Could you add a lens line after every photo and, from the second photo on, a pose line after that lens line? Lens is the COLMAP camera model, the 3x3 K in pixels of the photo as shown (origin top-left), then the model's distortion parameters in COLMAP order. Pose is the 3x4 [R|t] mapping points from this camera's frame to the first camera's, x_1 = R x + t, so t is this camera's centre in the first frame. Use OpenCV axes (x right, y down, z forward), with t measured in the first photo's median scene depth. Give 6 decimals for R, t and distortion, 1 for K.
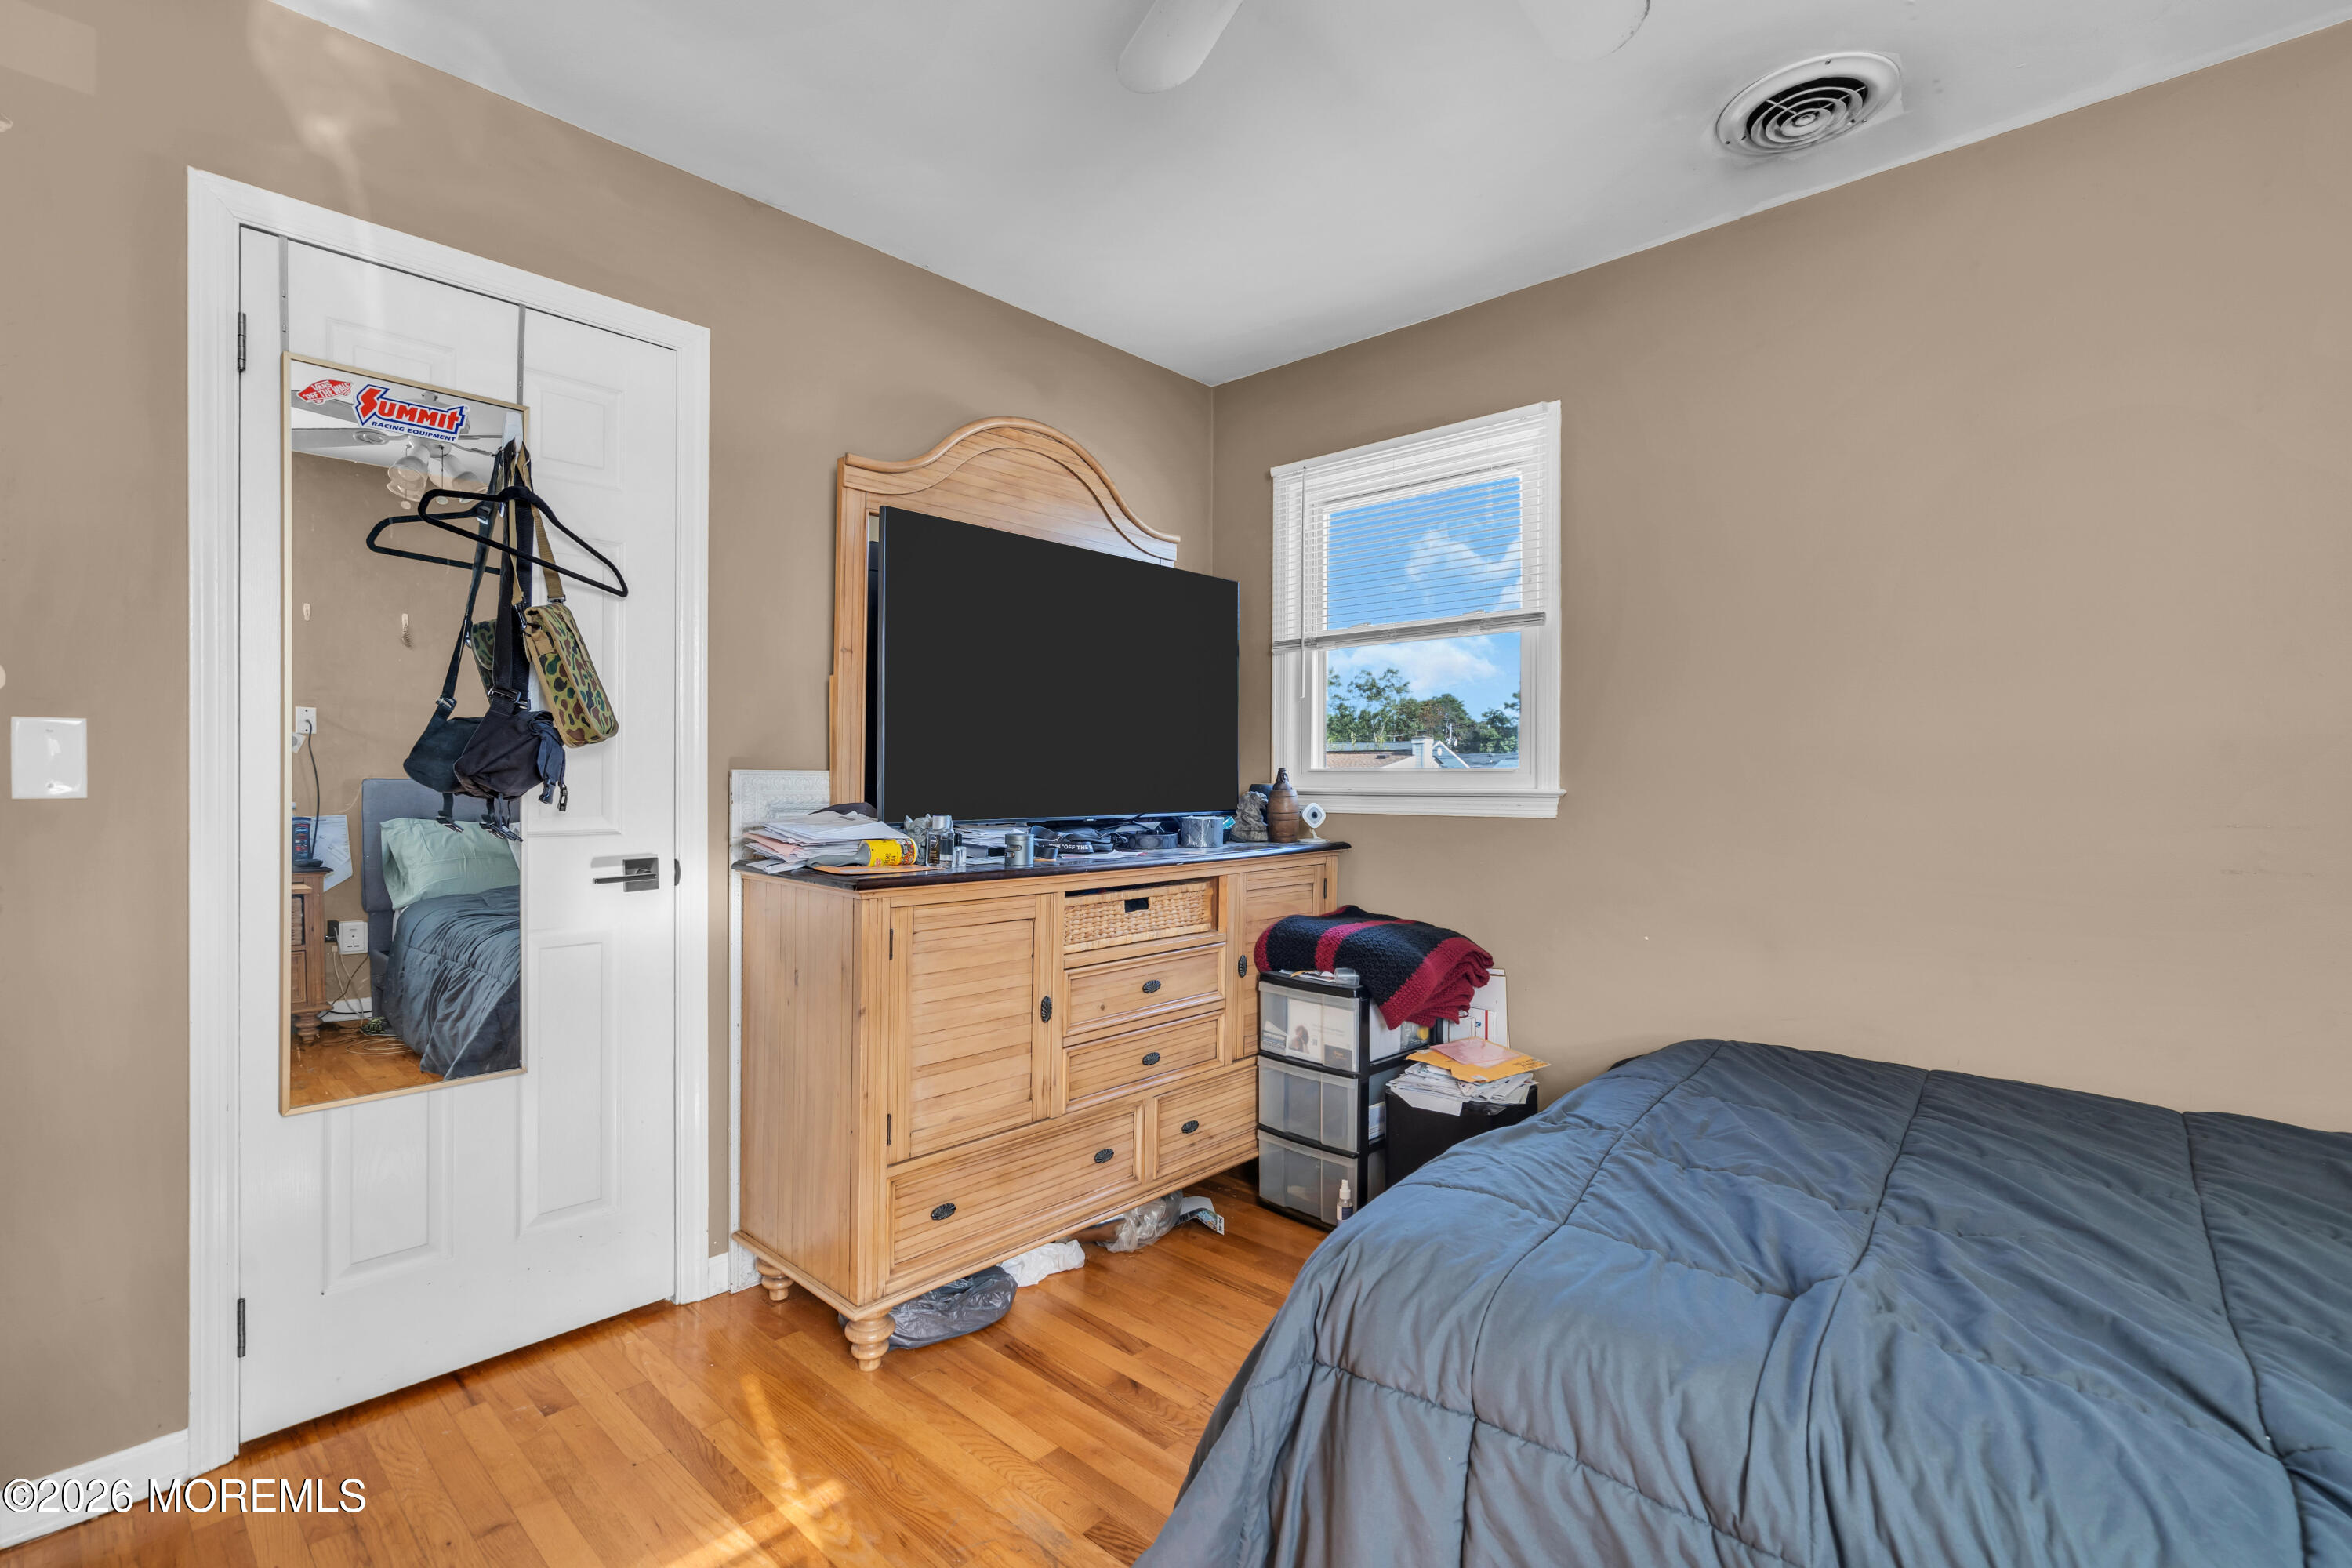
lens RADIAL K [[1094.4, 0, 1177.1], [0, 1094.4, 765.6], [0, 0, 1]] dist [-0.004402, 0.000592]
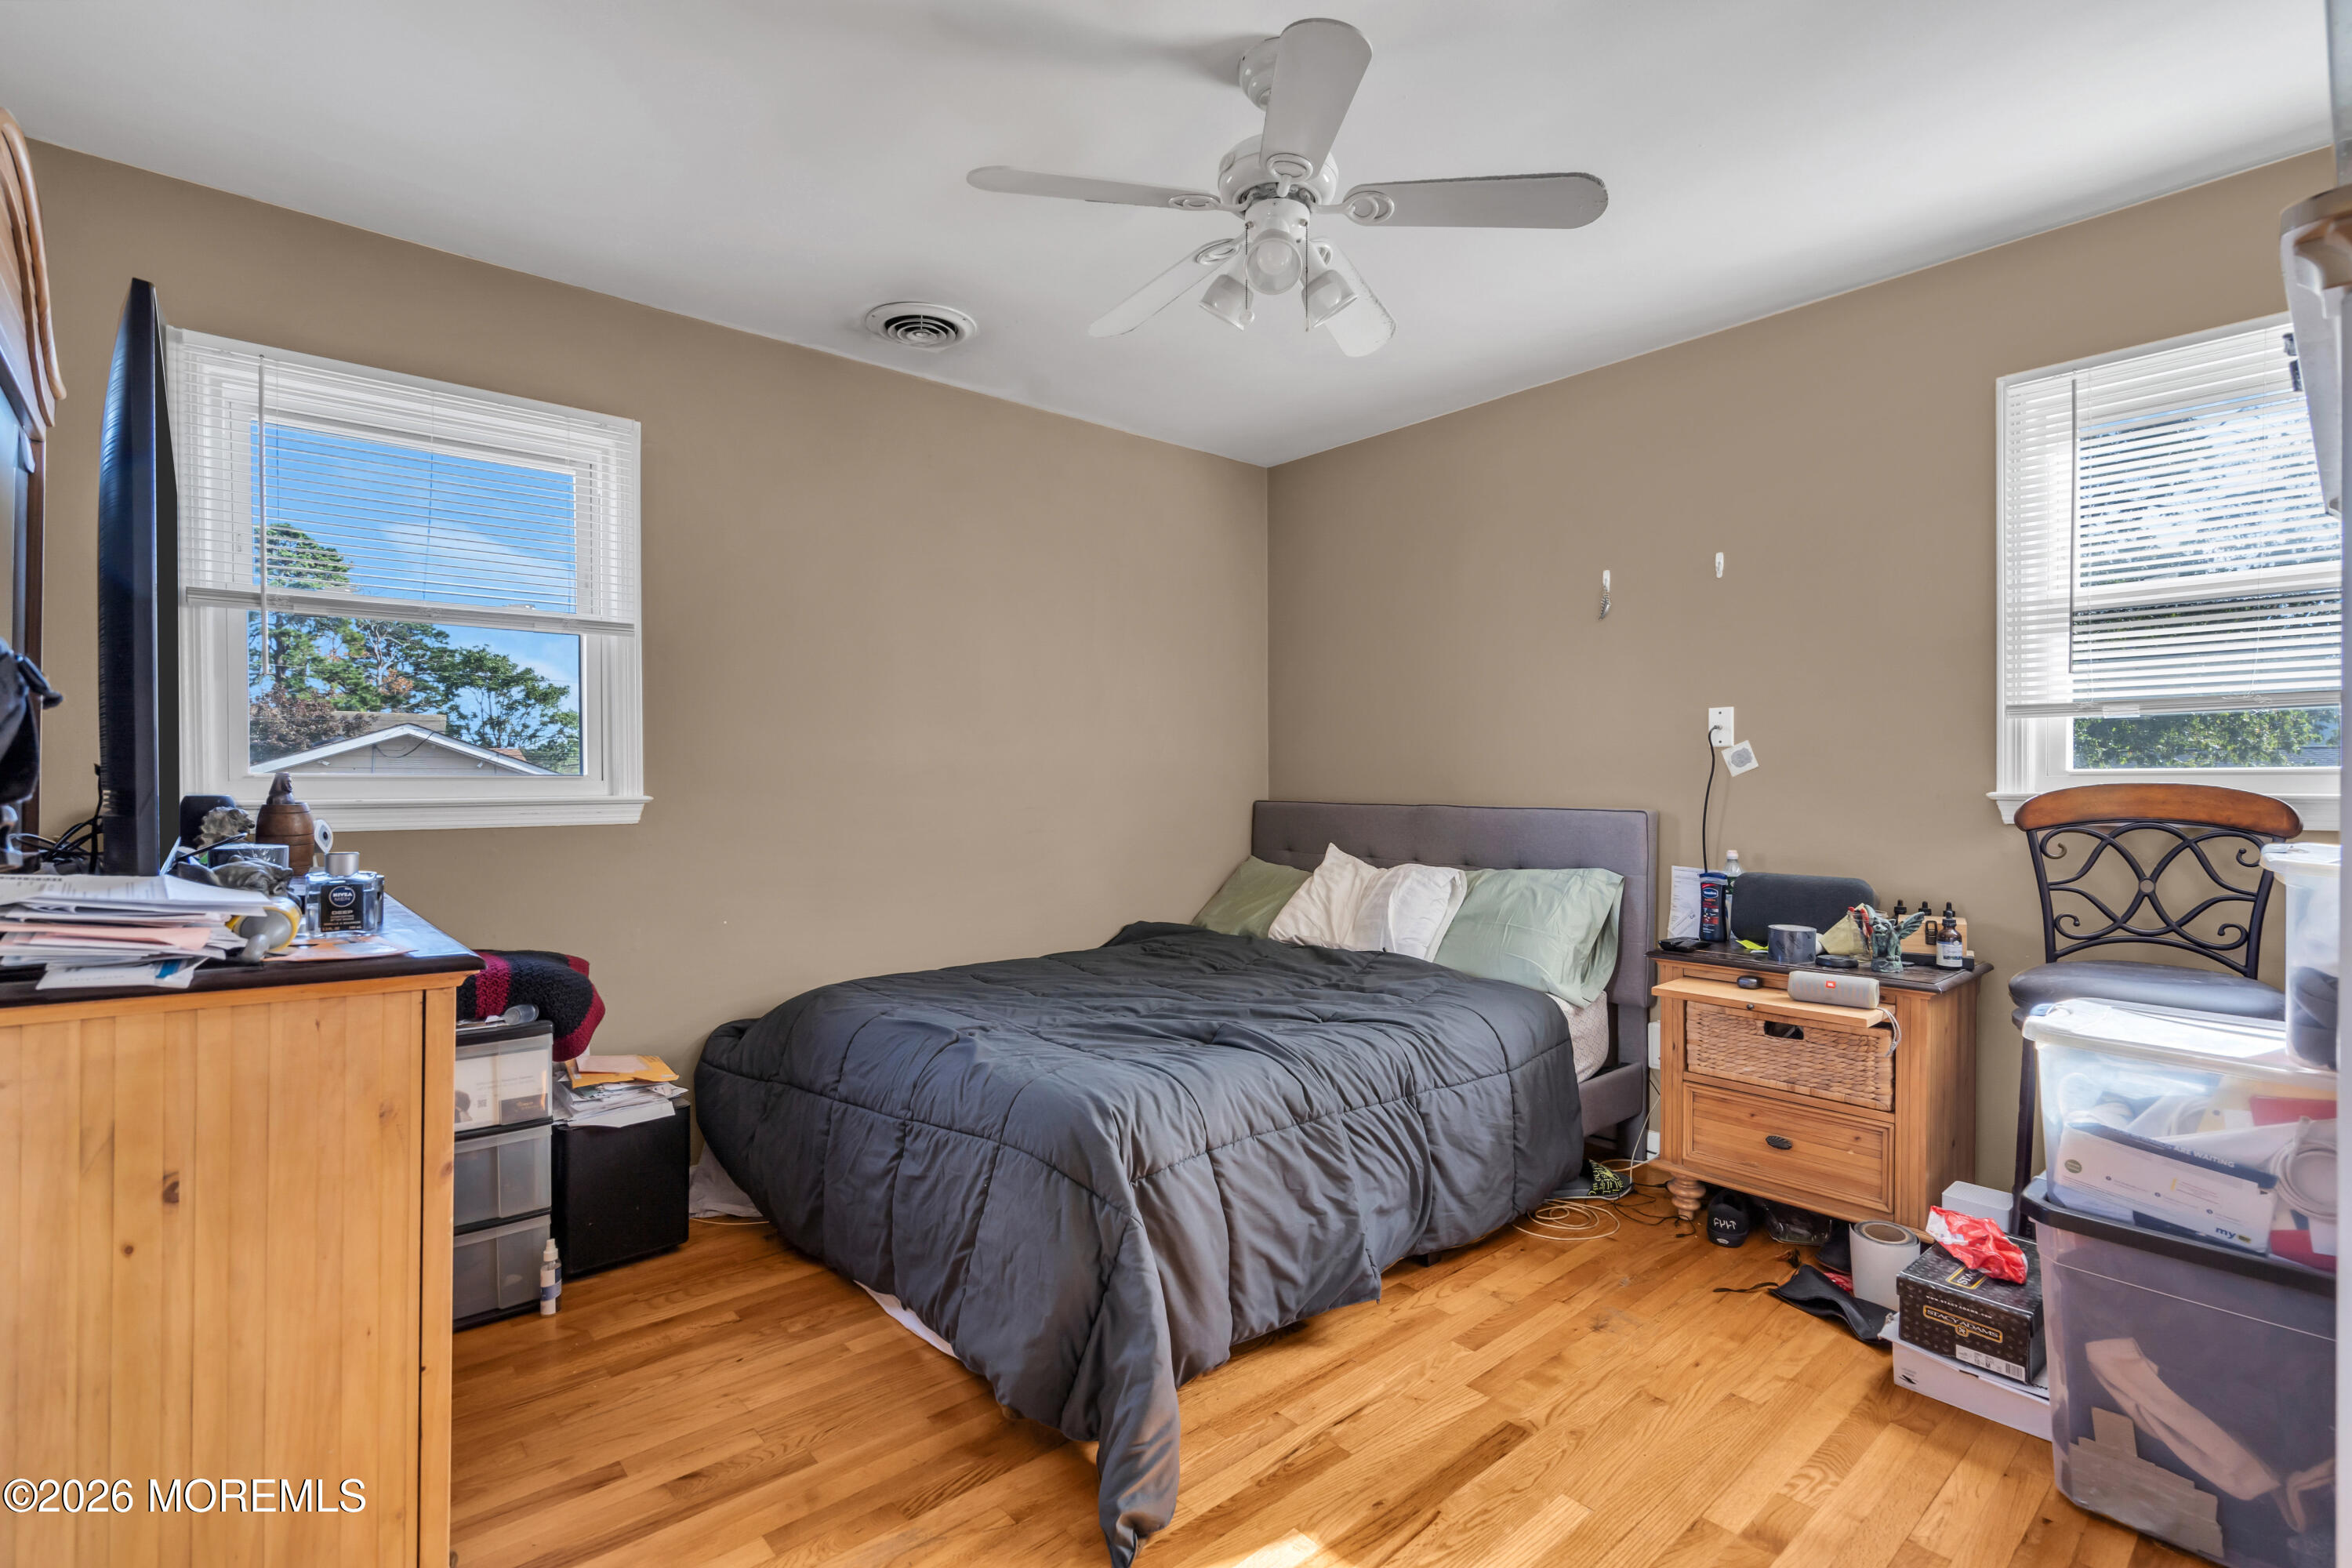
lens RADIAL K [[1094.4, 0, 1169.2], [0, 1094.4, 793.4], [0, 0, 1]] dist [-0.004402, 0.000592]
pose [[0.096092, -0.008591, 0.995335, -0.644873], [-0.003466, 0.999954, 0.008966, 0.007921], [-0.995366, -0.004311, 0.096058, 0.399069]]
